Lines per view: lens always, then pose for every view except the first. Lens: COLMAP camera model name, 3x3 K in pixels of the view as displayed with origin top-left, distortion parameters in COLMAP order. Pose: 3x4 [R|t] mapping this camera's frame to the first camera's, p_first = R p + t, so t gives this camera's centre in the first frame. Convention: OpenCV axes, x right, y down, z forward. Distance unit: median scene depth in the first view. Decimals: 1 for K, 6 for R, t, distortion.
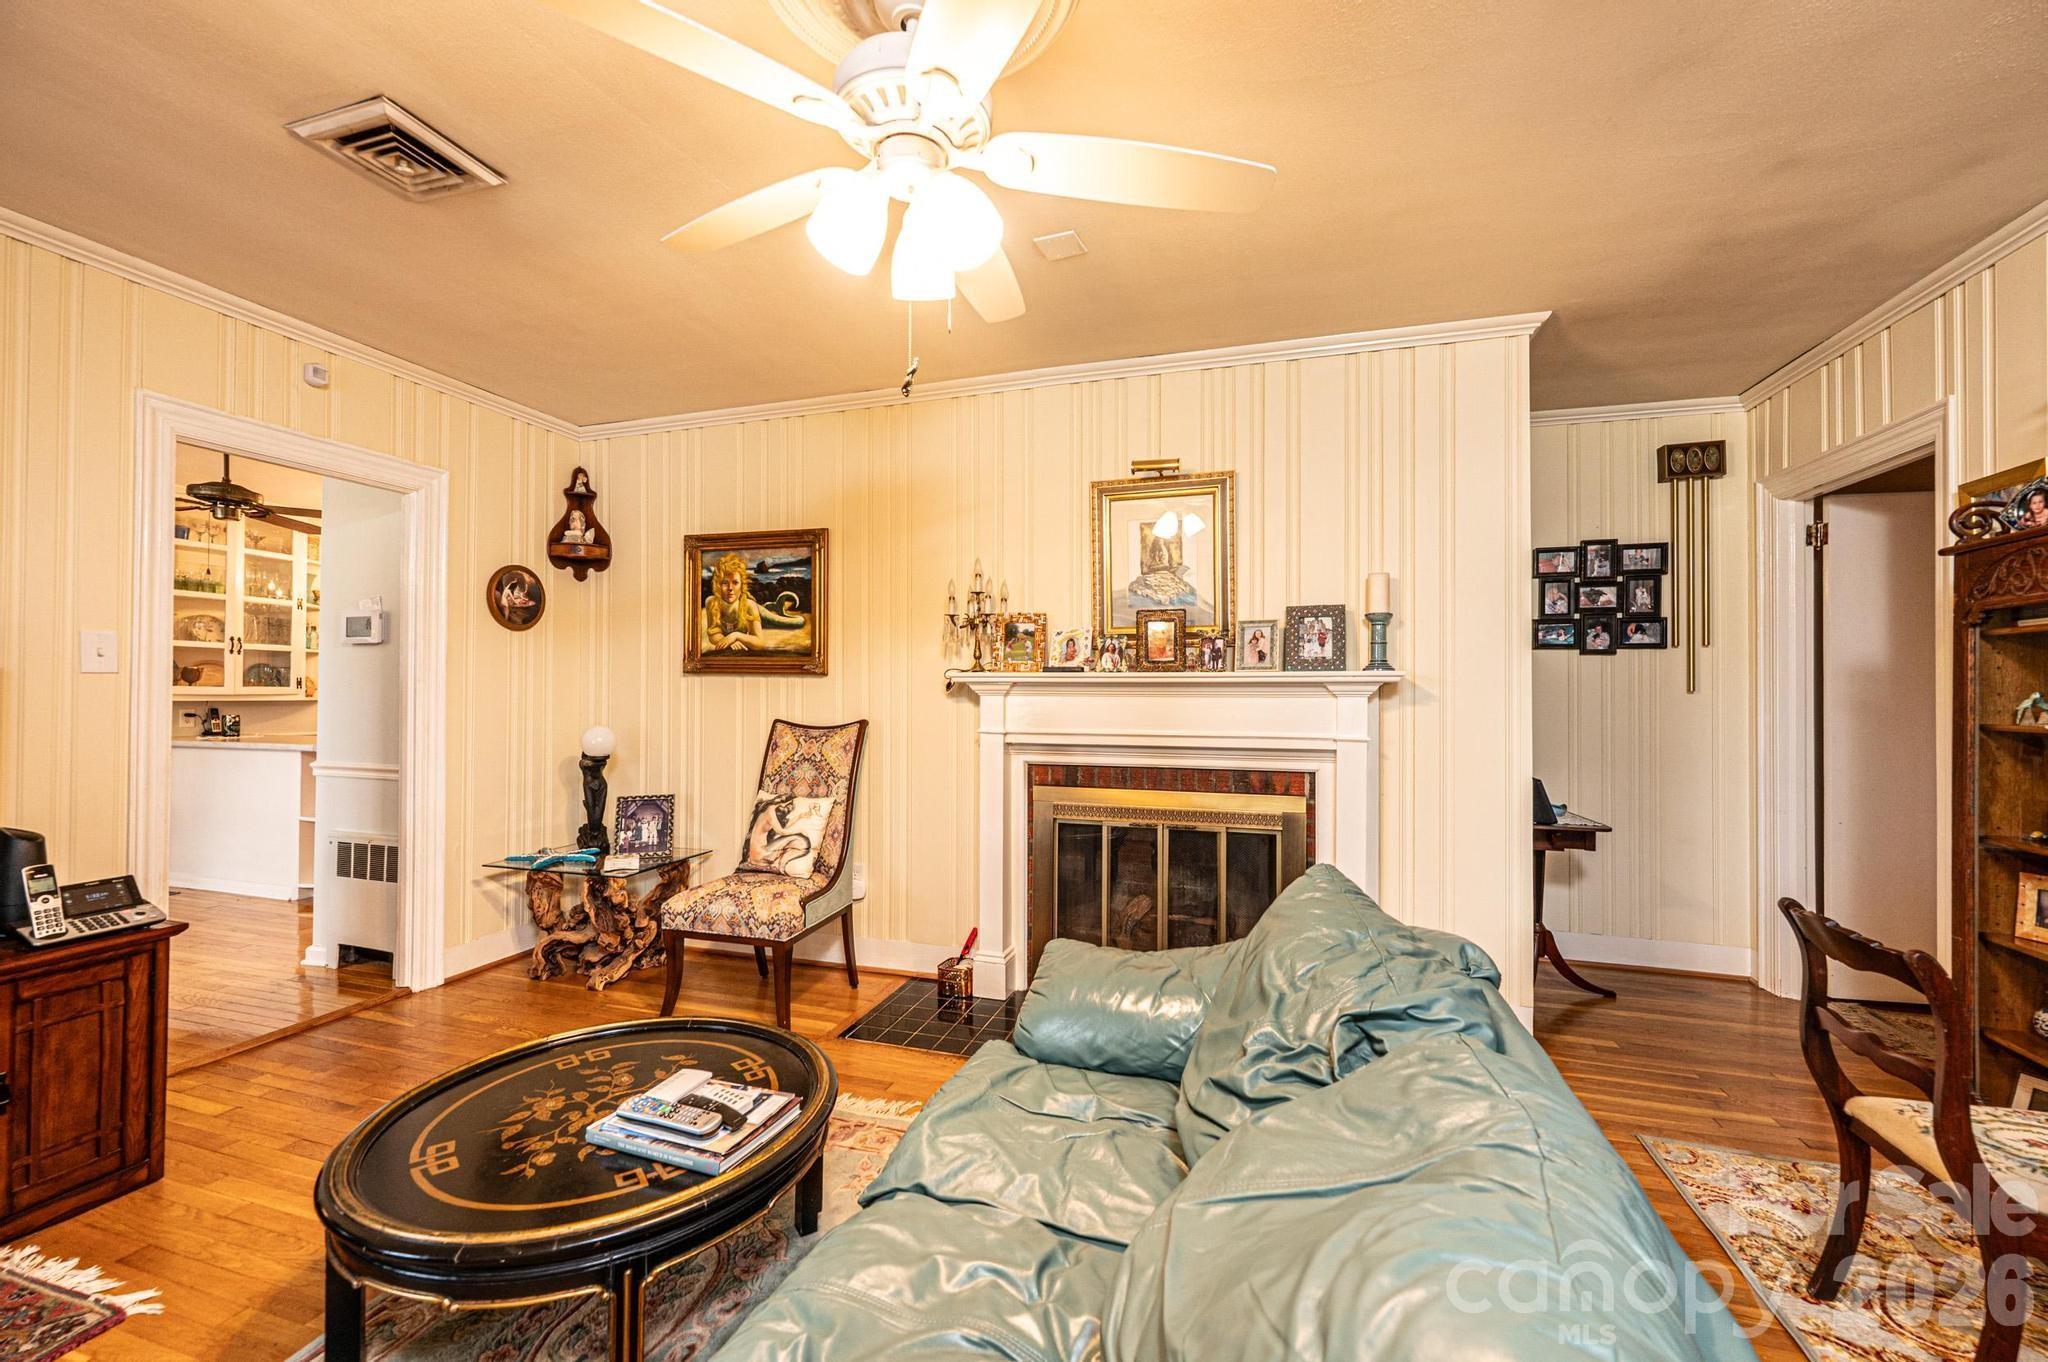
lens RADIAL K [[809.8, 0, 1032.9], [0, 809.8, 682.6], [0, 0, 1]] dist [-0.004206, 0.000975]
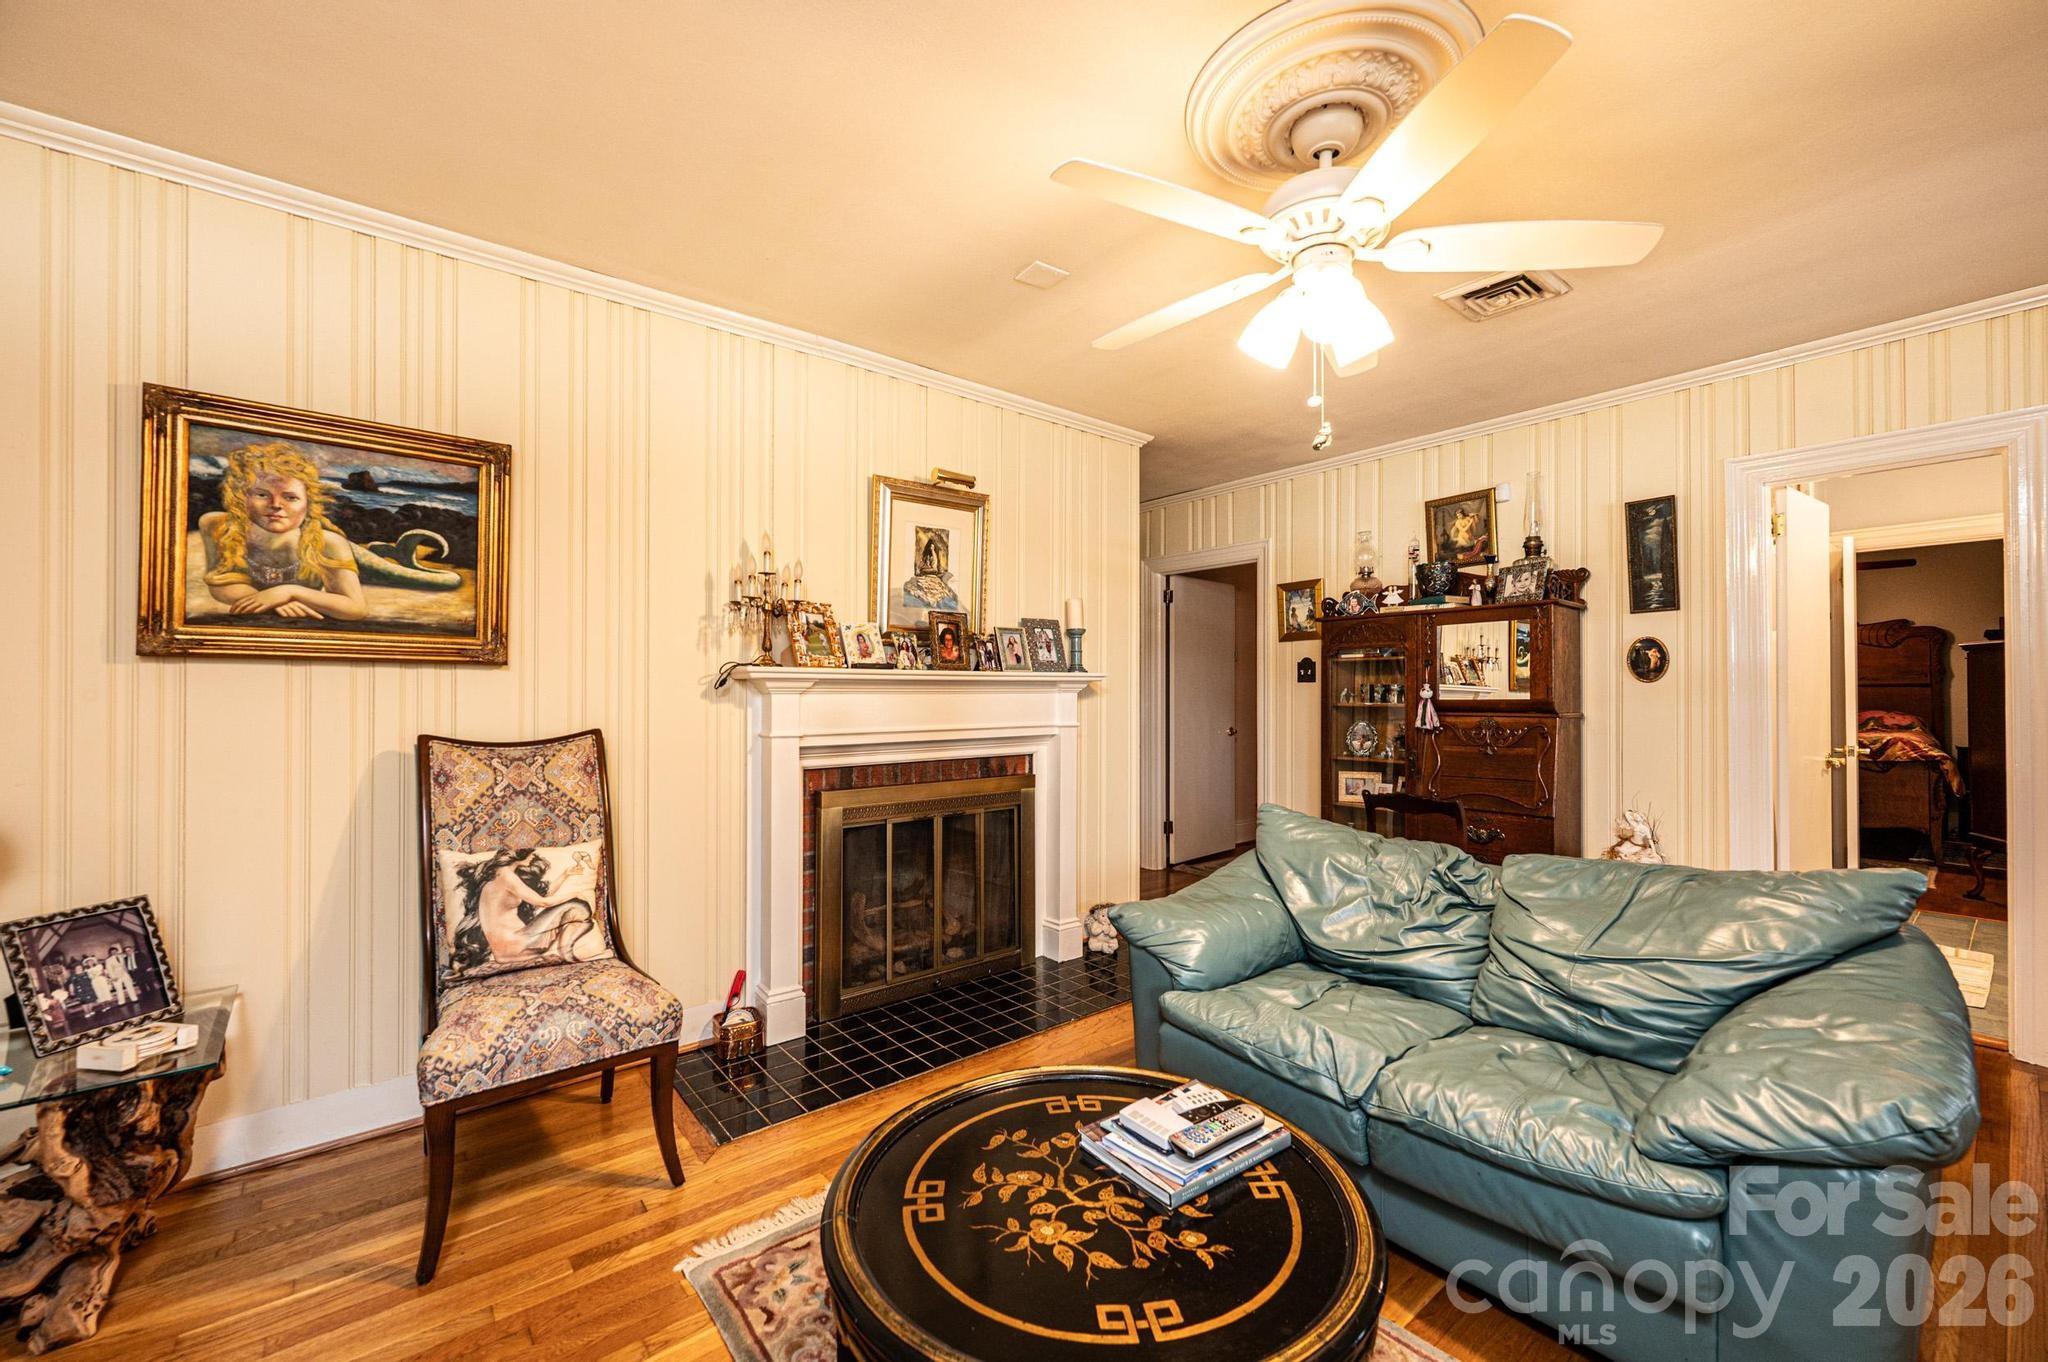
lens RADIAL K [[809.8, 0, 1024.4], [0, 809.8, 684.0], [0, 0, 1]] dist [-0.004206, 0.000975]
pose [[0.554693, 0.002435, 0.832052, -0.615101], [-0.007422, 0.999970, 0.002022, 0.001649], [-0.832022, -0.007297, 0.554694, 0.294998]]
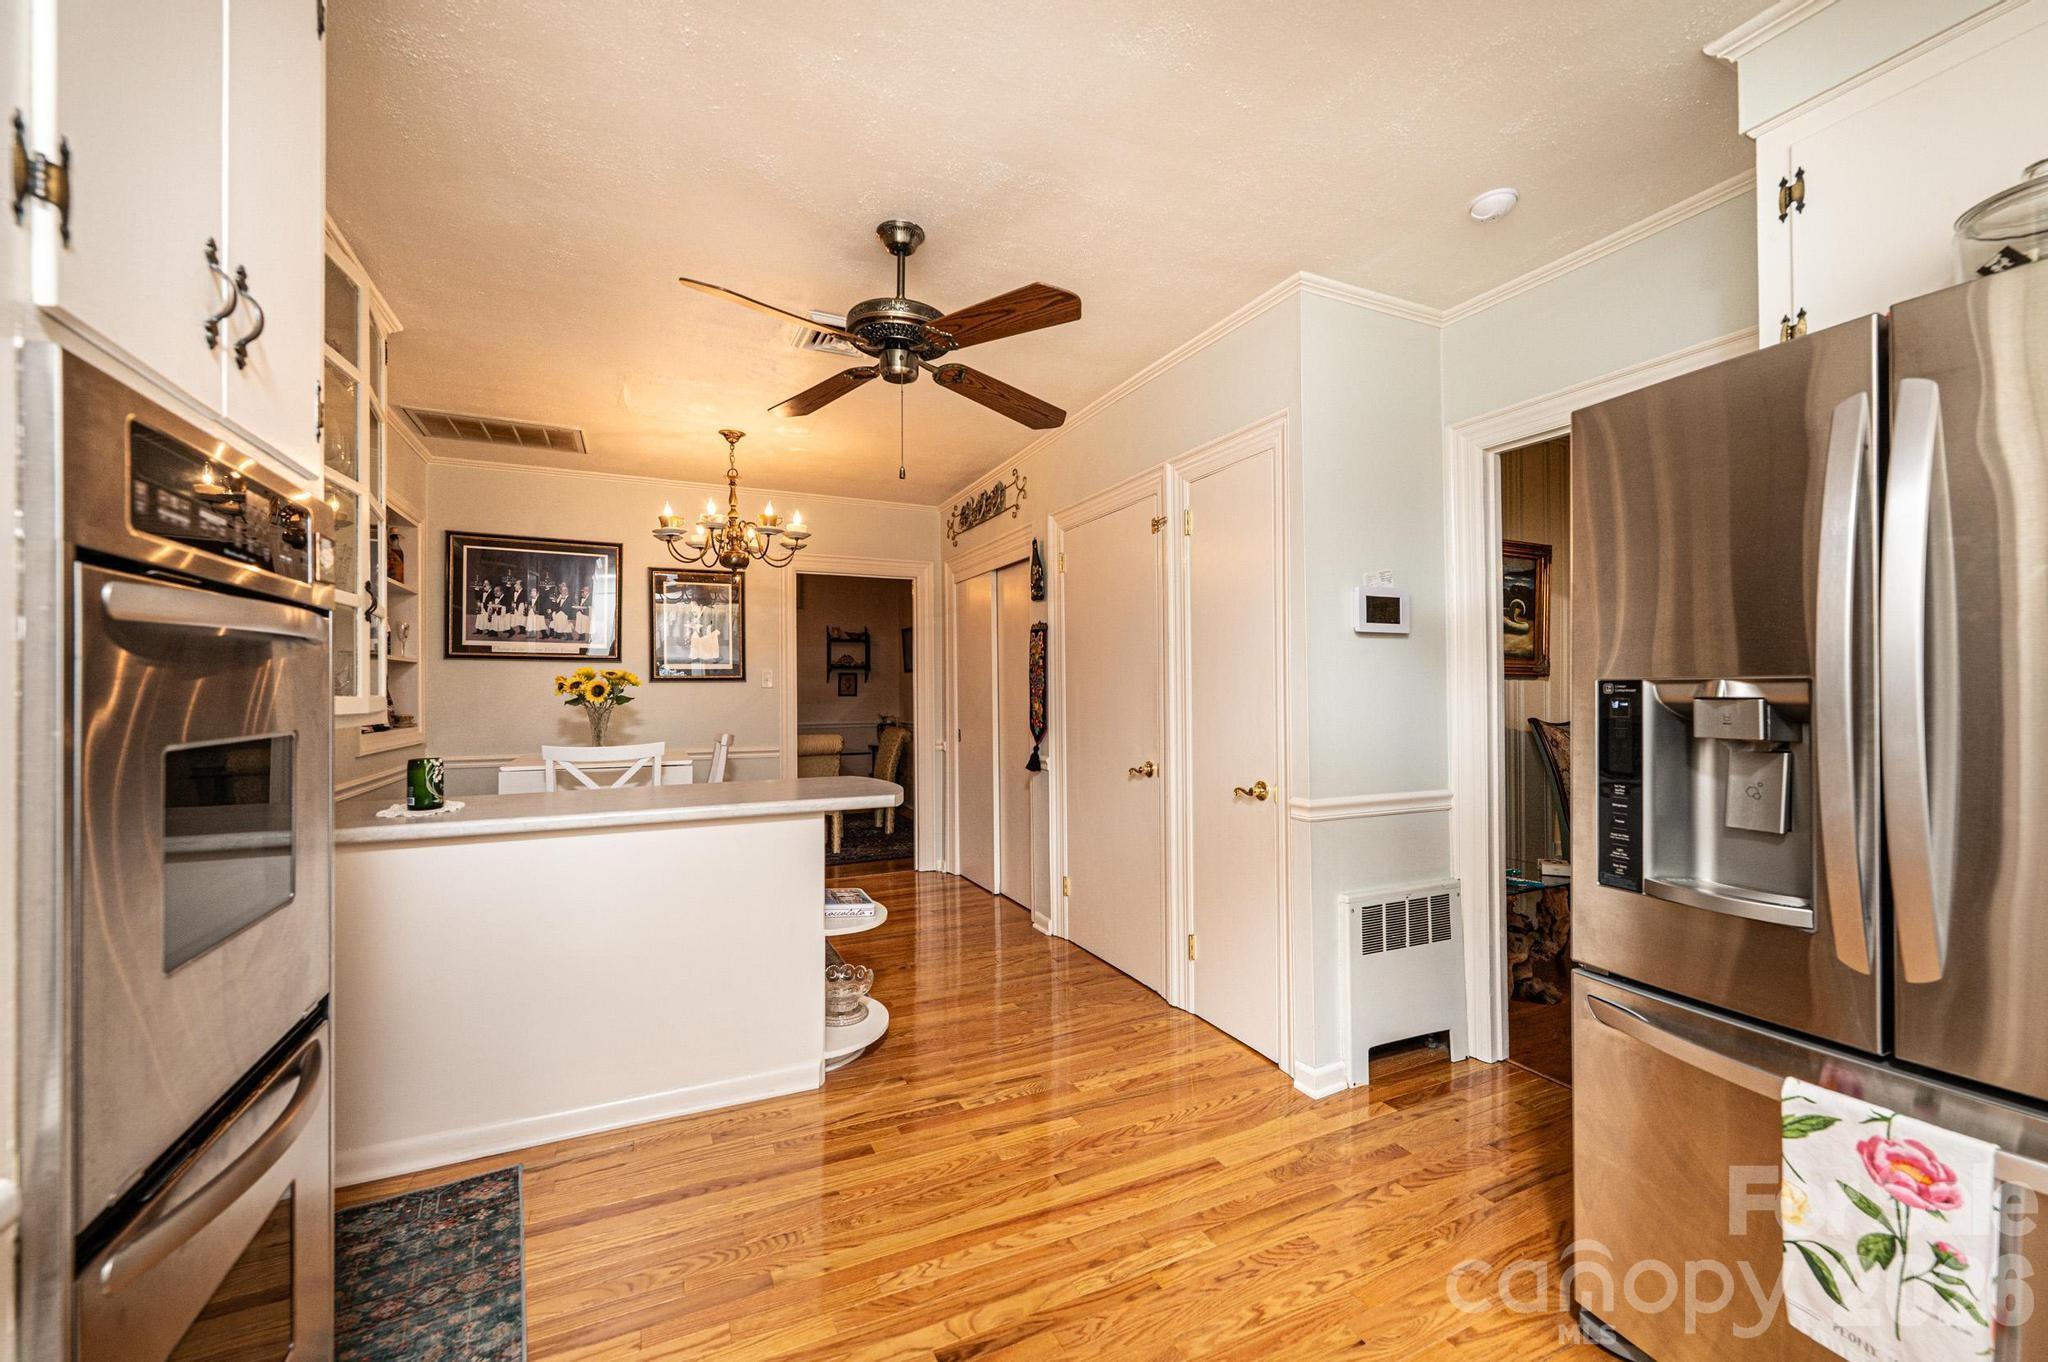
lens RADIAL K [[809.8, 0, 1024.6], [0, 809.8, 689.0], [0, 0, 1]] dist [-0.004206, 0.000975]
pose [[0.742683, -0.003390, 0.669634, -1.638346], [0.002280, 0.999994, 0.002534, 0.002237], [-0.669639, -0.000355, 0.742687, 0.702390]]
